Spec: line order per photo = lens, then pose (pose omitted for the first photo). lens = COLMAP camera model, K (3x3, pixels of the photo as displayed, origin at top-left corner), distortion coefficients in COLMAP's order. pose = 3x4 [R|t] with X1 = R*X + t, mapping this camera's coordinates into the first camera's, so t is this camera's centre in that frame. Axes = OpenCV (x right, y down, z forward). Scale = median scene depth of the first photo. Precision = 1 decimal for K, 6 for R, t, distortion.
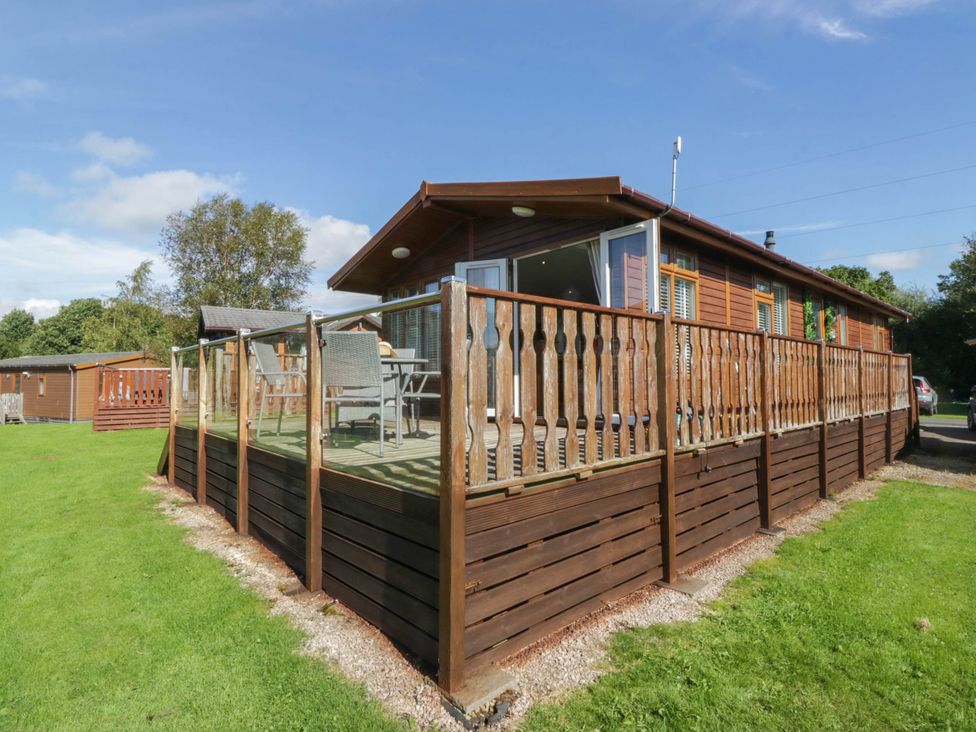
lens RADIAL K [[511.3, 0, 489.4], [0, 511.3, 357.5], [0, 0, 1]] dist [-0.008358, -0.006164]
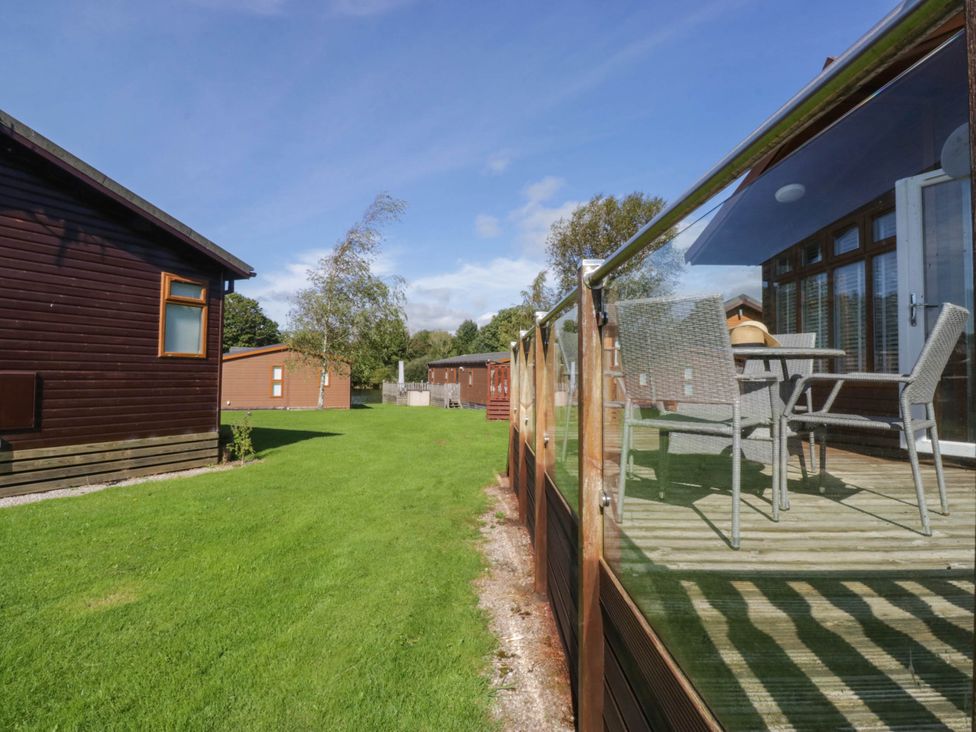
lens RADIAL K [[511.3, 0, 485.8], [0, 511.3, 353.7], [0, 0, 1]] dist [-0.008358, -0.006164]
pose [[0.748746, -0.012075, -0.662747, -0.045736], [0.012656, 0.999912, -0.003920, 0.004672], [0.662736, -0.005453, 0.748833, 0.340364]]
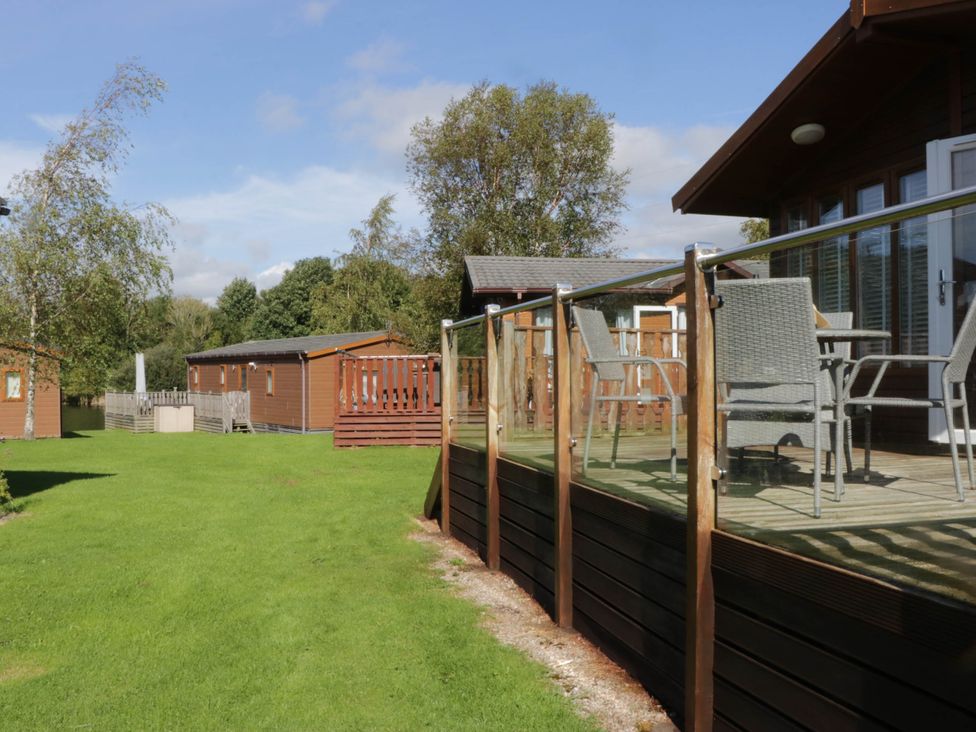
lens RADIAL K [[907.1, 0, 475.9], [0, 907.1, 379.7], [0, 0, 1]] dist [-0.127747, 0.000000]
pose [[0.880452, 0.004555, -0.474113, -0.063326], [0.019317, 0.998779, 0.045467, 0.003715], [0.473741, -0.049190, 0.879289, 0.026793]]
